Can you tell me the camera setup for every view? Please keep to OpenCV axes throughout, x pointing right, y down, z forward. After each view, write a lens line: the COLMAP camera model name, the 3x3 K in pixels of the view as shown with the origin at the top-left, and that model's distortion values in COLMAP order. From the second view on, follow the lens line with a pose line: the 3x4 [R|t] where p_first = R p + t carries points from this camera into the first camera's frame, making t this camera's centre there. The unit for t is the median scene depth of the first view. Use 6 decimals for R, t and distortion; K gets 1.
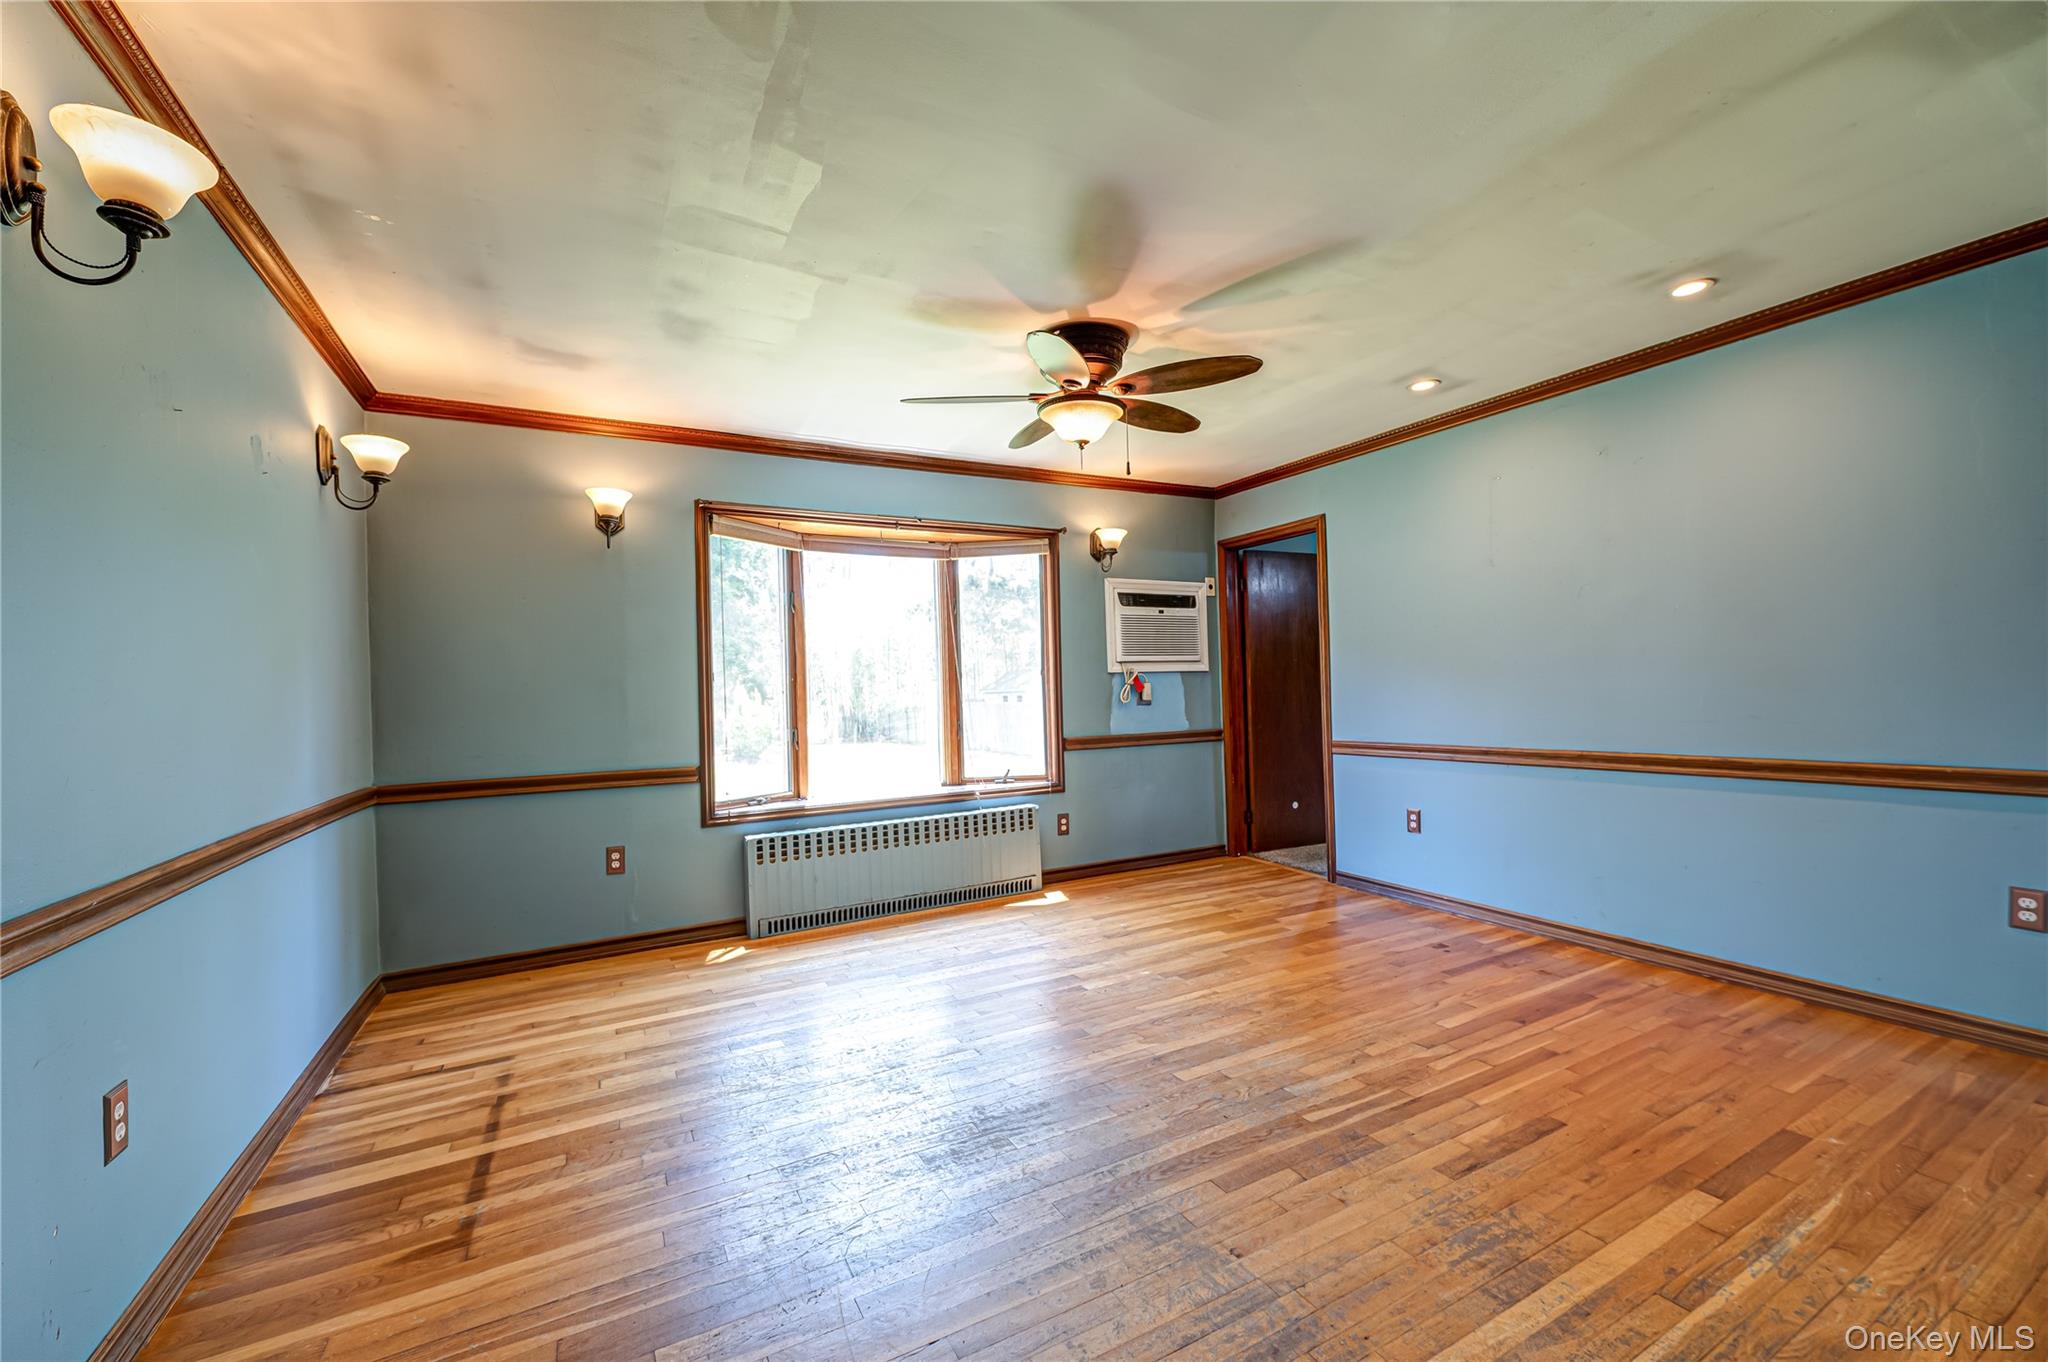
lens RADIAL K [[813.2, 0, 1020.4], [0, 813.2, 692.6], [0, 0, 1]] dist [-0.005543, -0.000318]
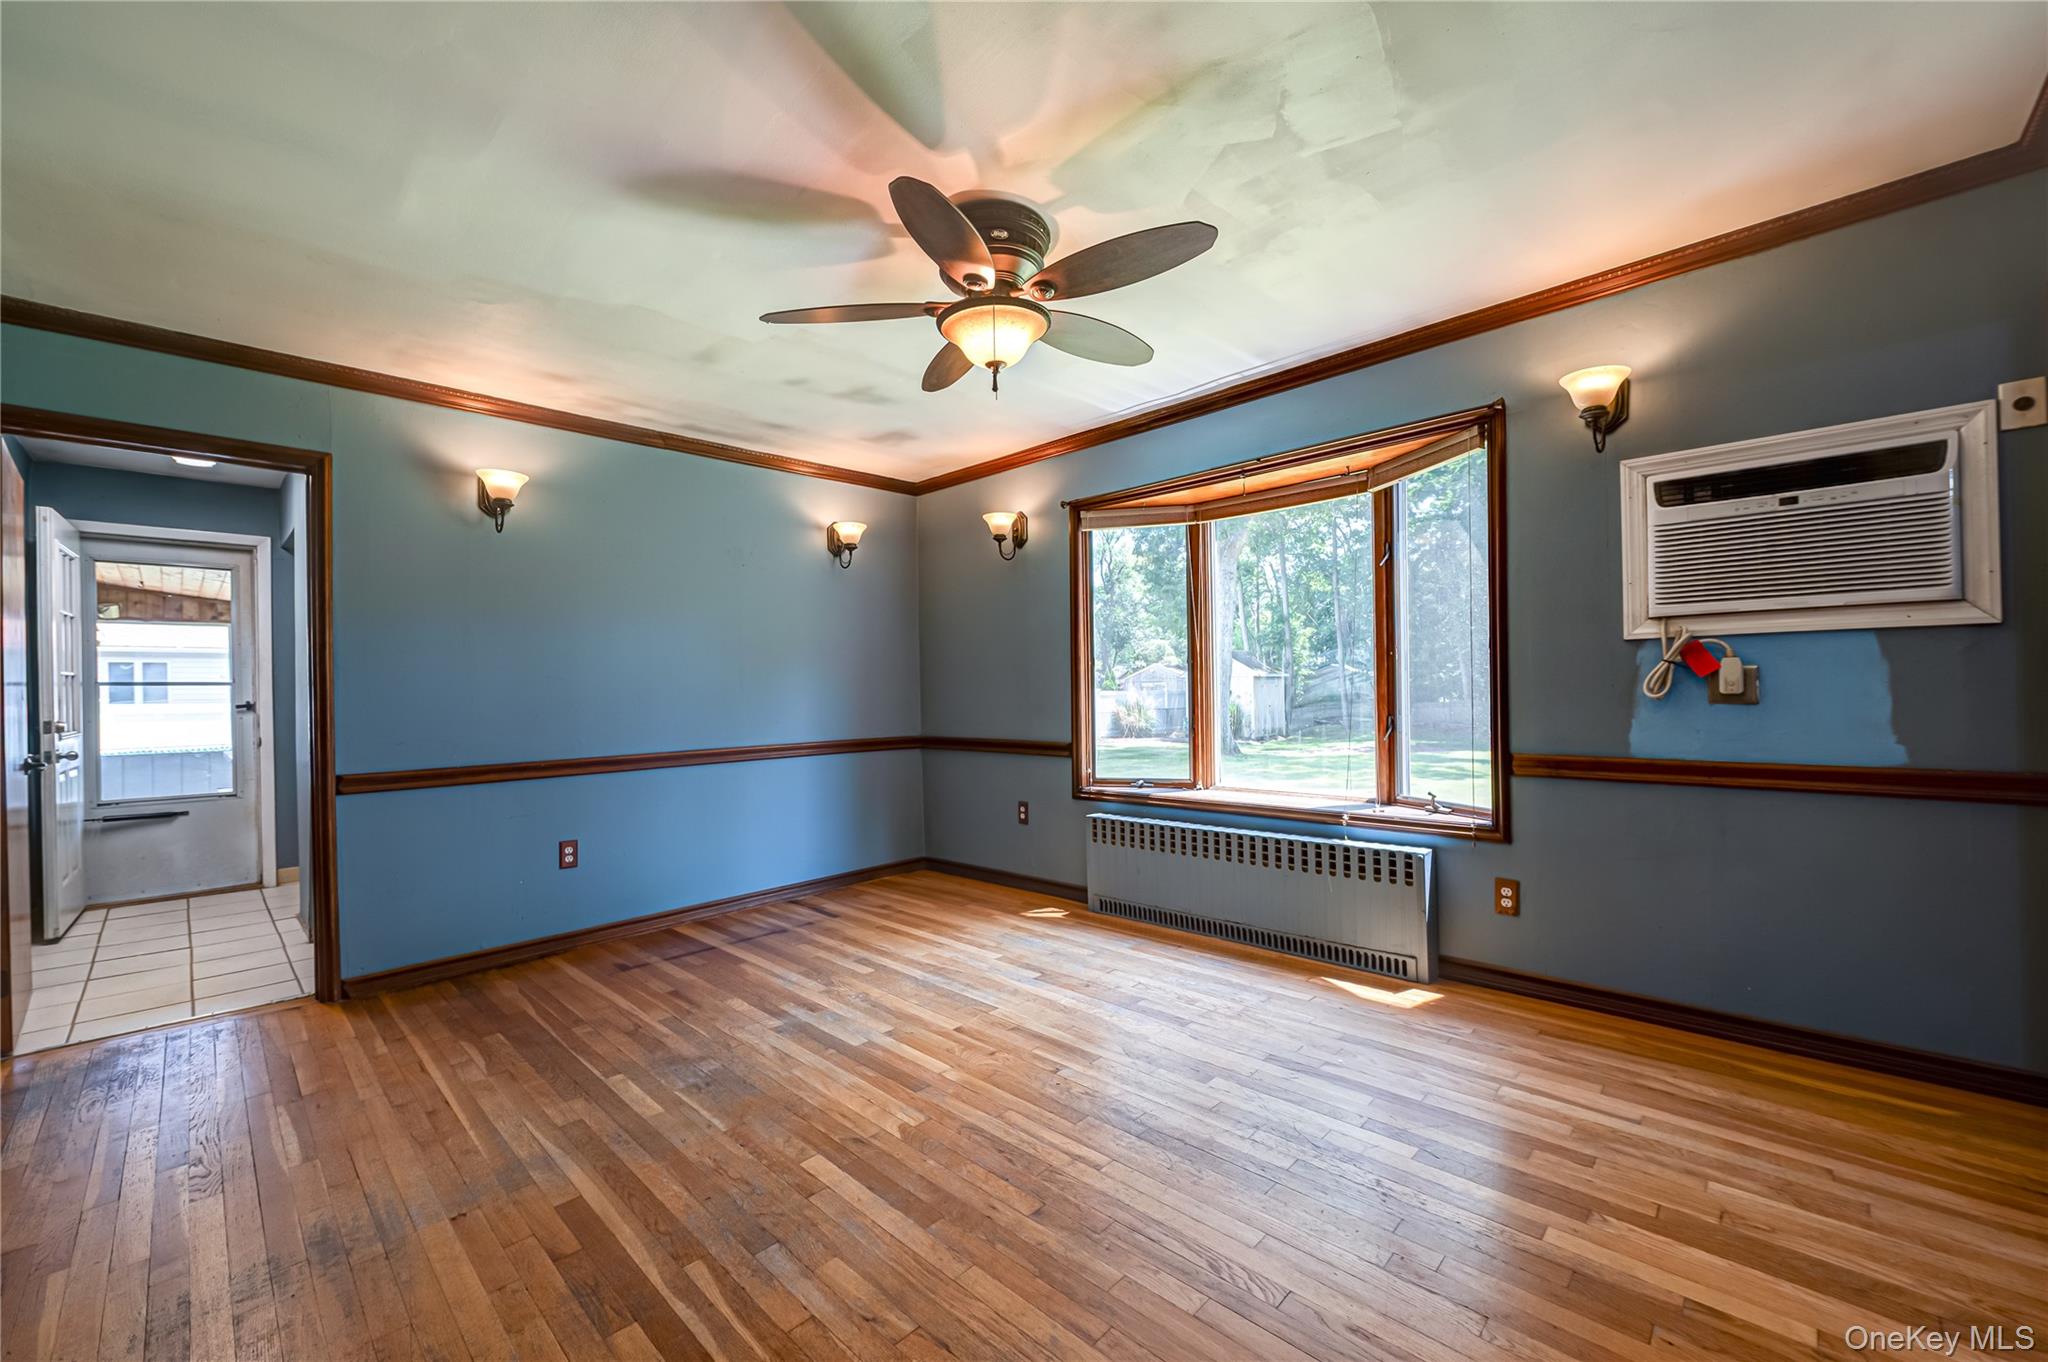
lens RADIAL K [[813.2, 0, 1019.1], [0, 813.2, 690.8], [0, 0, 1]] dist [-0.005543, -0.000318]
pose [[0.298712, 0.025085, -0.954013, 0.641286], [0.010326, 0.999511, 0.029515, -0.014096], [0.954287, -0.018667, 0.298307, 0.601381]]
